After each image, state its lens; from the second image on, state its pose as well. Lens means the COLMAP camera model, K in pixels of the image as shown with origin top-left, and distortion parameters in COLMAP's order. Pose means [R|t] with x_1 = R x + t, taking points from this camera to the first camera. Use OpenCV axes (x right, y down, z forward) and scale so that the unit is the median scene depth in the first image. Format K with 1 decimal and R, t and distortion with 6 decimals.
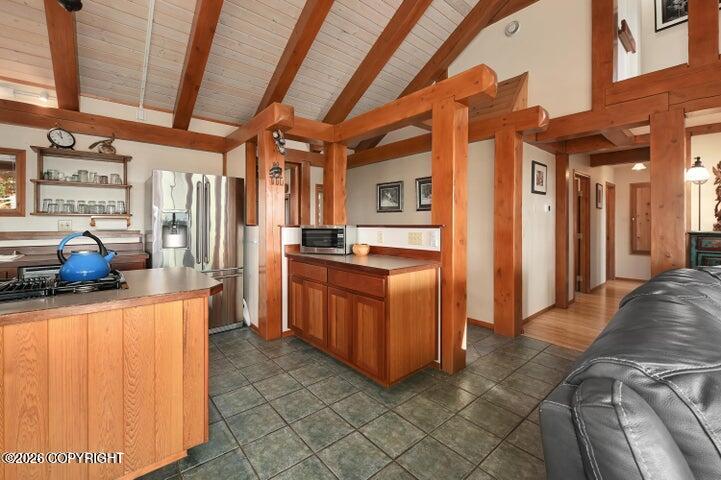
lens RADIAL K [[301.2, 0, 347.3], [0, 301.2, 225.8], [0, 0, 1]] dist [0.003949, 0.000308]
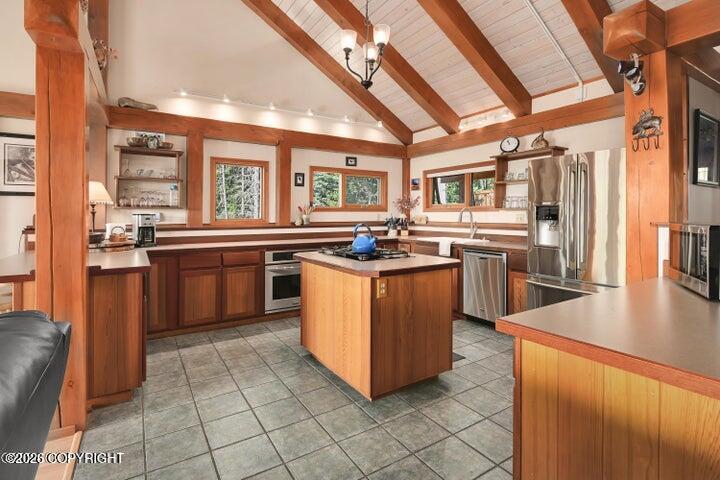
lens RADIAL K [[350.0, 0, 356.5], [0, 350.0, 216.5], [0, 0, 1]] dist [-0.005895, 0.000633]
pose [[-0.105648, 0.007413, -0.994376, 0.462427], [-0.014386, 0.999856, 0.008982, -0.011886], [0.994300, 0.015254, -0.105526, 0.539491]]
